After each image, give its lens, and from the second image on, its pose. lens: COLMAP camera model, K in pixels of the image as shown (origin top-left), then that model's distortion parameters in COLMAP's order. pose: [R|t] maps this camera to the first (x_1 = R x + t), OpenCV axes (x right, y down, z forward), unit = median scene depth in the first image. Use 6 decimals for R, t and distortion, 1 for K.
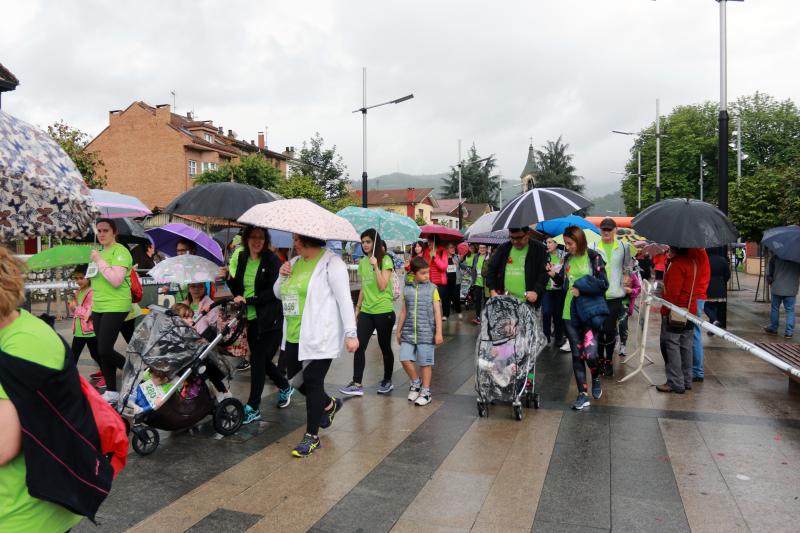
lens RADIAL K [[623.5, 0, 396.0], [0, 623.5, 271.7], [0, 0, 1]] dist [-0.084102, 0.049880]
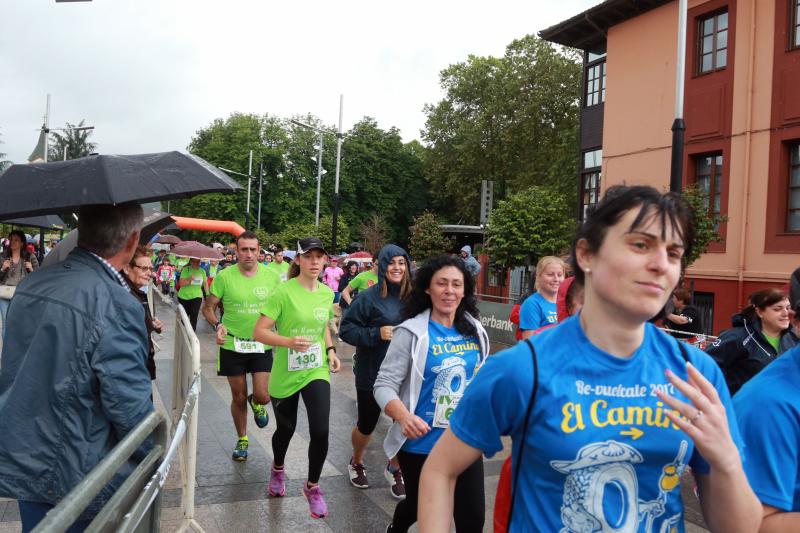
lens RADIAL K [[623.5, 0, 396.1], [0, 623.5, 269.5], [0, 0, 1]] dist [-0.084102, 0.049880]
pose [[0.712699, 0.036390, 0.700525, -0.073018], [-0.032961, 0.999288, -0.018375, -0.007510], [-0.700695, -0.009995, 0.713391, 0.157417]]
